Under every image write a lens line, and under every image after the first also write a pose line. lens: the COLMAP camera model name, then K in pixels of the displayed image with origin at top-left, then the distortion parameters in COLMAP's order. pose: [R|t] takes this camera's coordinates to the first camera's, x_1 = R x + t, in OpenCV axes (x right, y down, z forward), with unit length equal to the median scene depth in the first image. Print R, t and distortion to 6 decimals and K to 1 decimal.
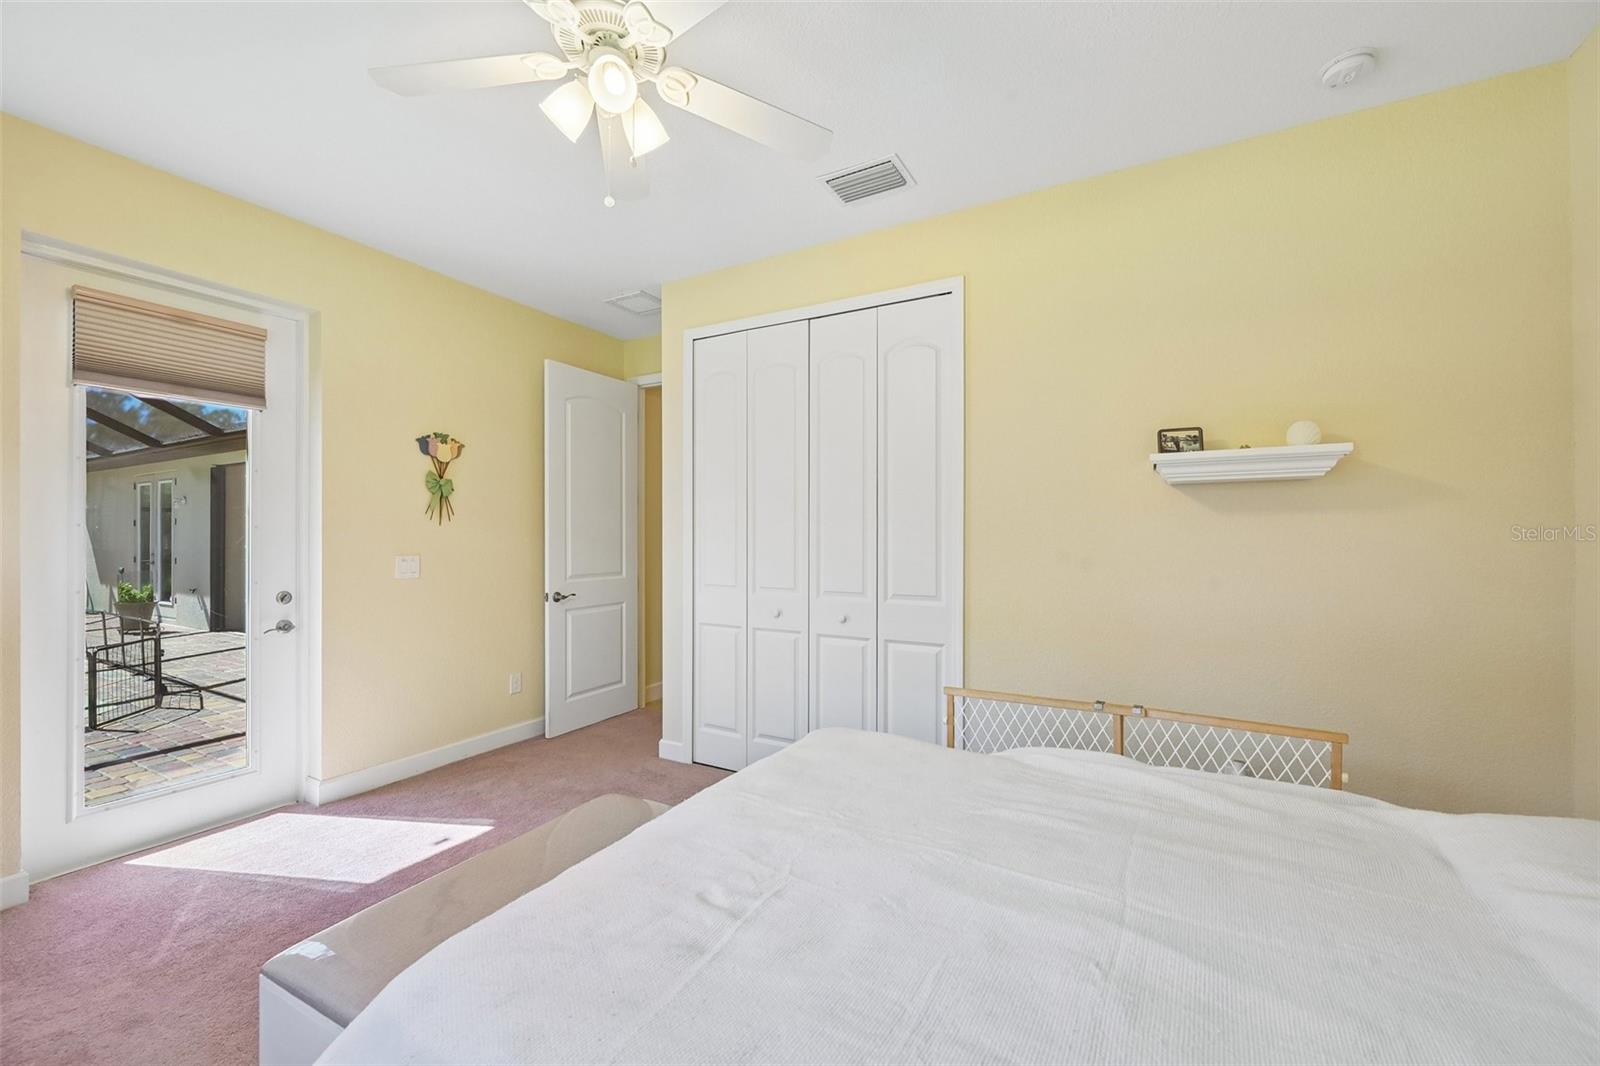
lens RADIAL K [[625.0, 0, 800.0], [0, 625.0, 533.0], [0, 0, 1]] dist [0.000528, 0.000026]
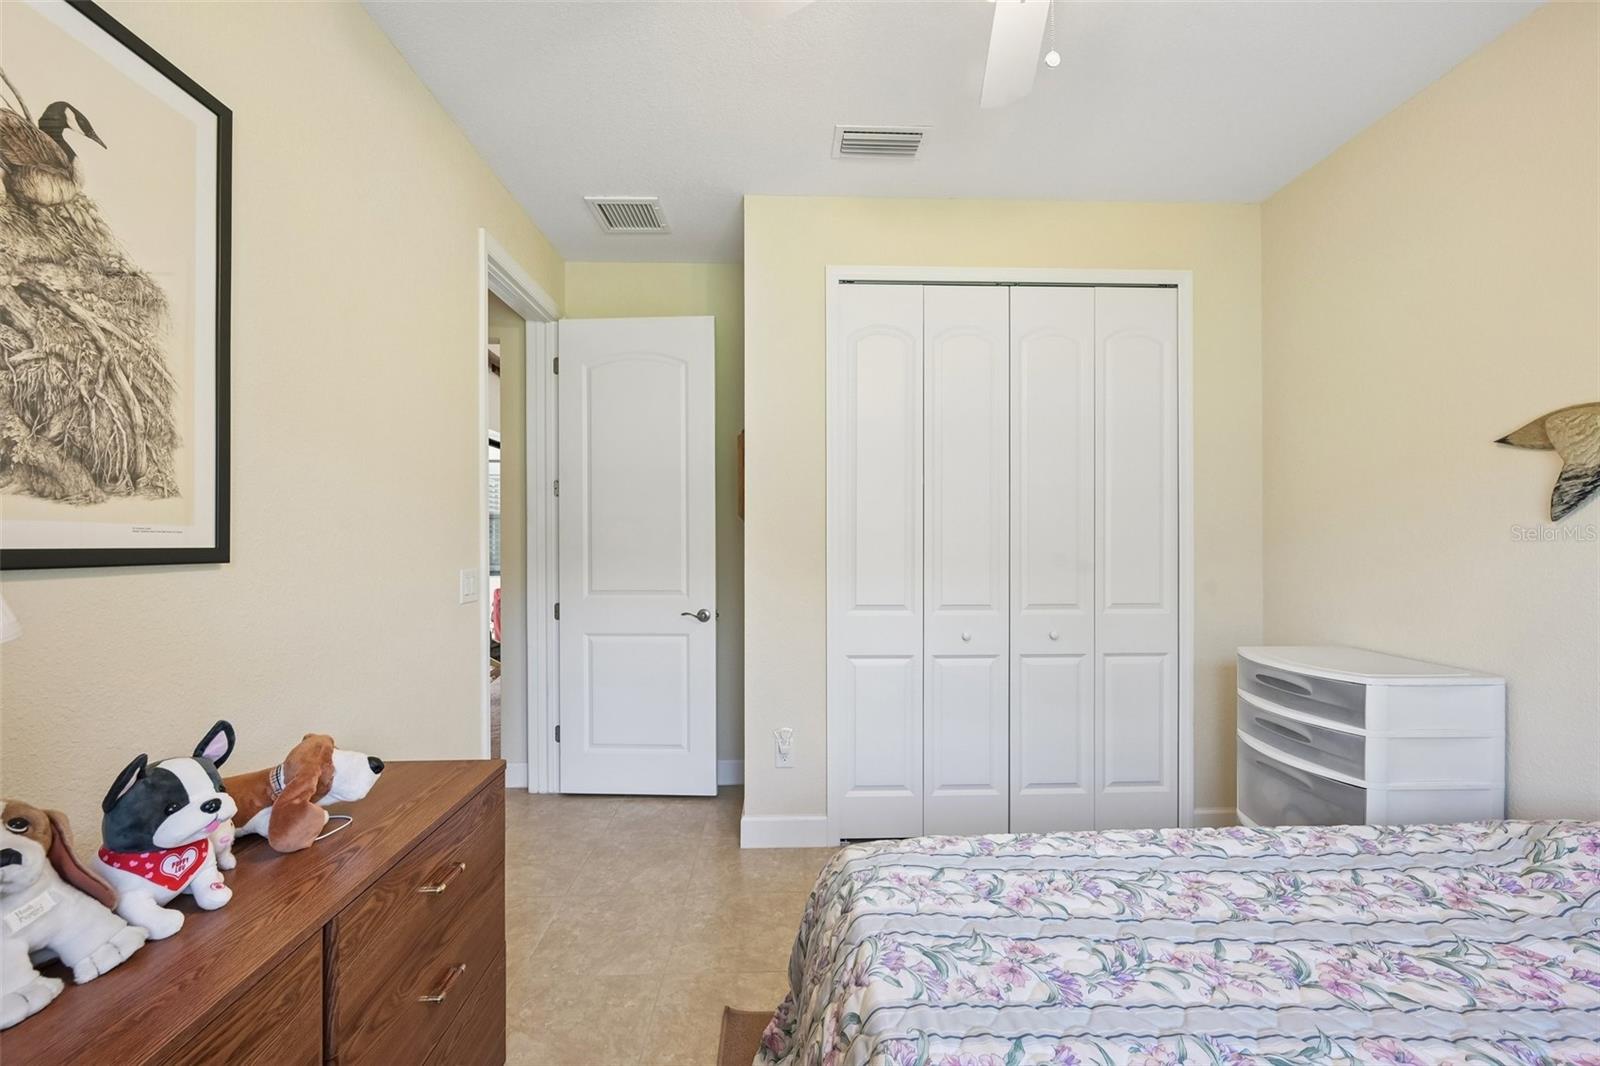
lens RADIAL K [[648.3, 0, 800.1], [0, 648.3, 538.3], [0, 0, 1]] dist [-0.000489, -0.000035]
pose [[0.845714, -0.002732, 0.533629, -0.742205], [0.001949, 0.999996, 0.002031, -0.001081], [-0.533633, -0.000678, 0.845716, 0.430199]]
